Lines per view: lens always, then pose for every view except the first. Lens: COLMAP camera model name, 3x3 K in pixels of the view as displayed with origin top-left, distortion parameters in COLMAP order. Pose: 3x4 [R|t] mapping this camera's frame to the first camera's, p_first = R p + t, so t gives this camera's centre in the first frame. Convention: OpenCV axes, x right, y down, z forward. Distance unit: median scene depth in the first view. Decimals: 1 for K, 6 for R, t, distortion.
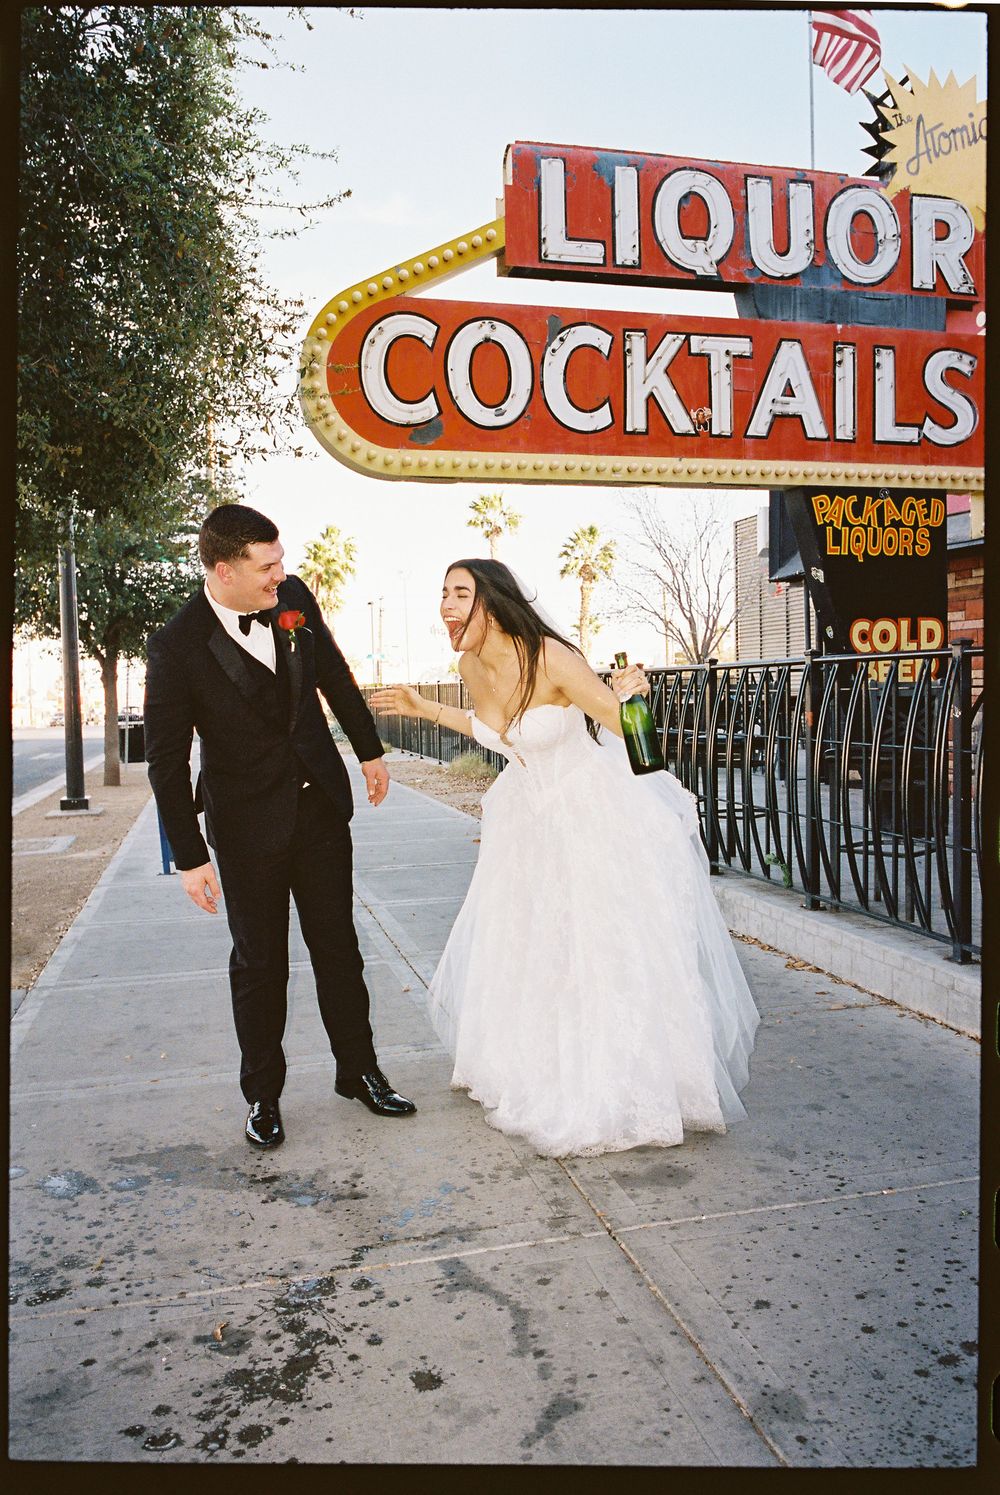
lens RADIAL K [[1164.4, 0, 493.1], [0, 1164.4, 733.0], [0, 0, 1]] dist [0.015859, -0.036881]
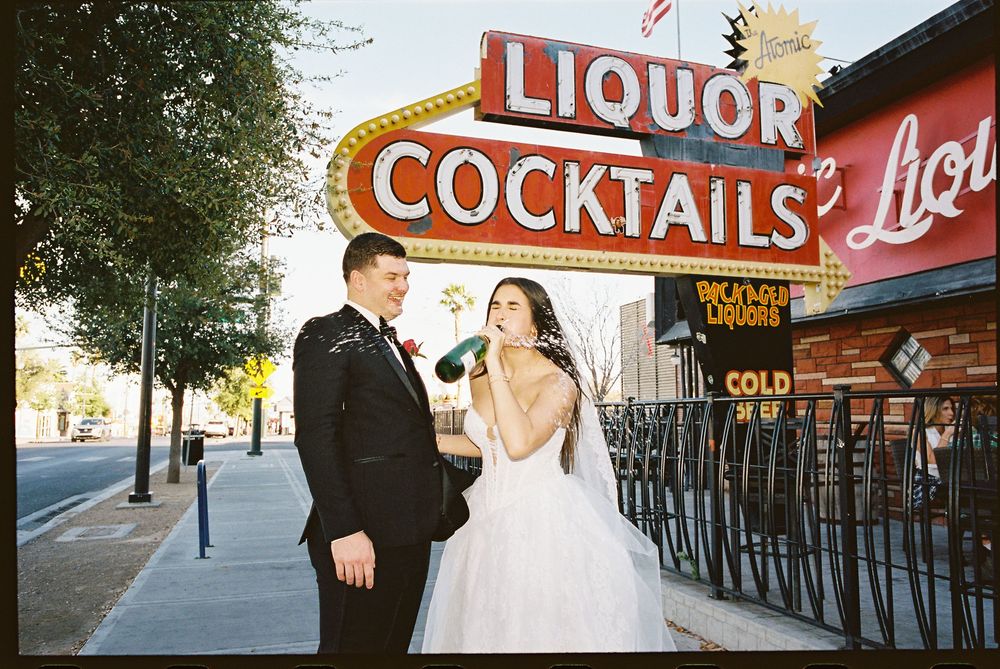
lens RADIAL K [[778.9, 0, 507.1], [0, 778.9, 325.7], [0, 0, 1]] dist [0.015859, -0.036881]
pose [[0.997301, 0.026945, 0.068294, -0.014293], [-0.016172, 0.987993, -0.153649, -0.005194], [-0.071614, 0.152130, 0.985763, 0.113213]]
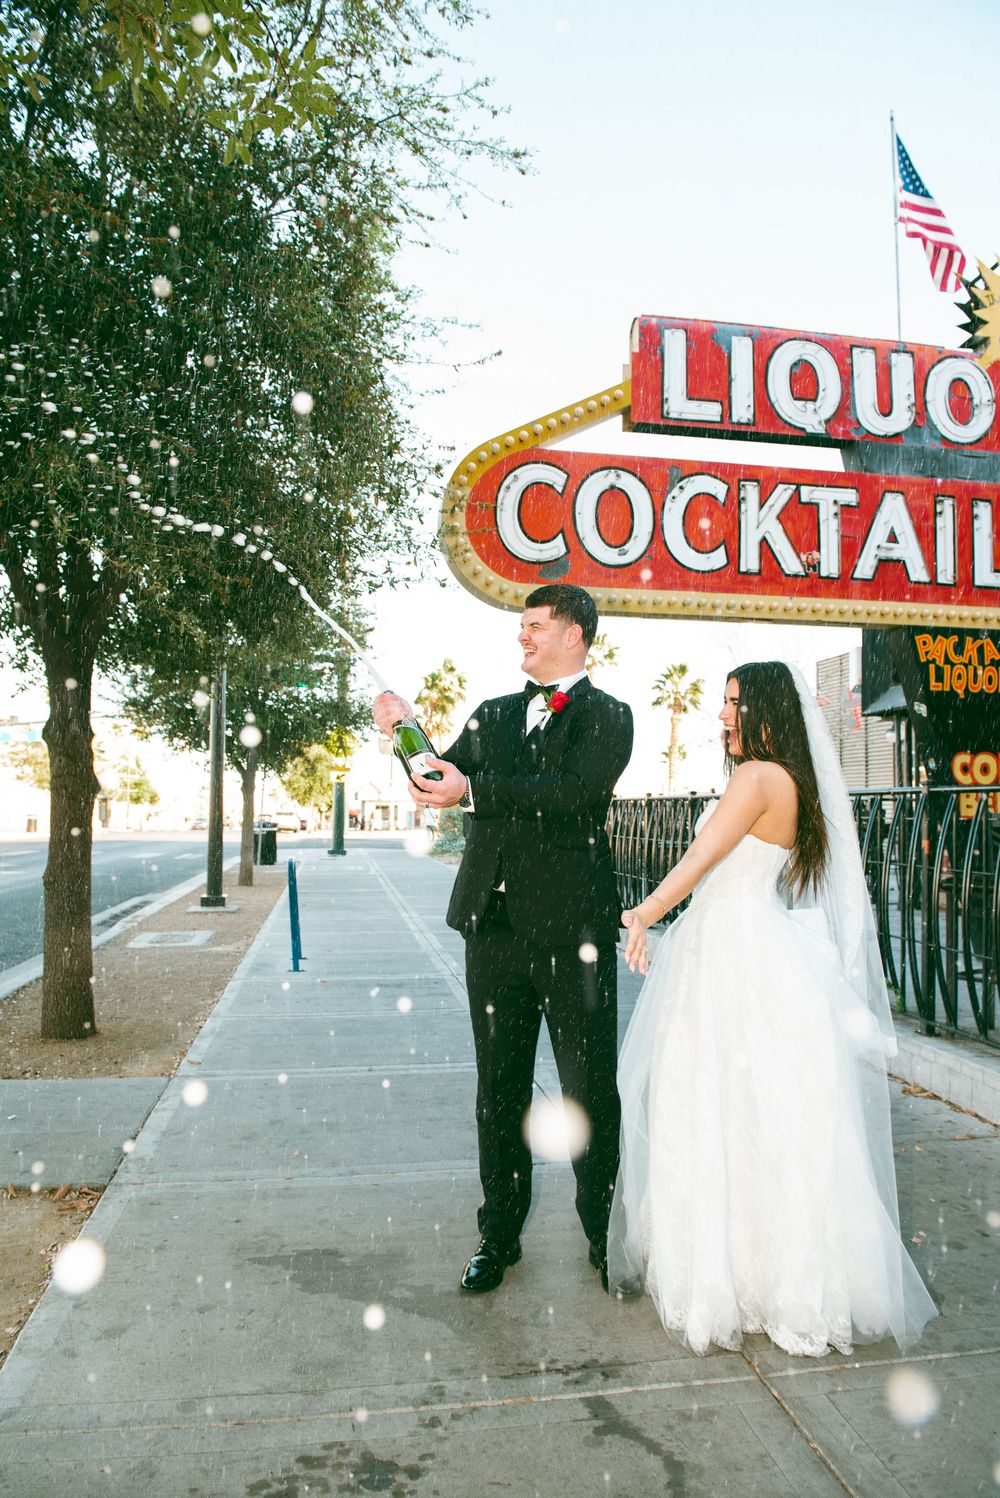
lens RADIAL K [[1056.9, 0, 498.1], [0, 1056.9, 753.1], [0, 0, 1]] dist [-0.049512, -0.001399]
pose [[0.996339, 0.027095, -0.081084, -0.024413], [-0.034238, 0.995528, -0.088041, -0.000131], [0.078336, 0.090495, 0.992811, 0.038070]]
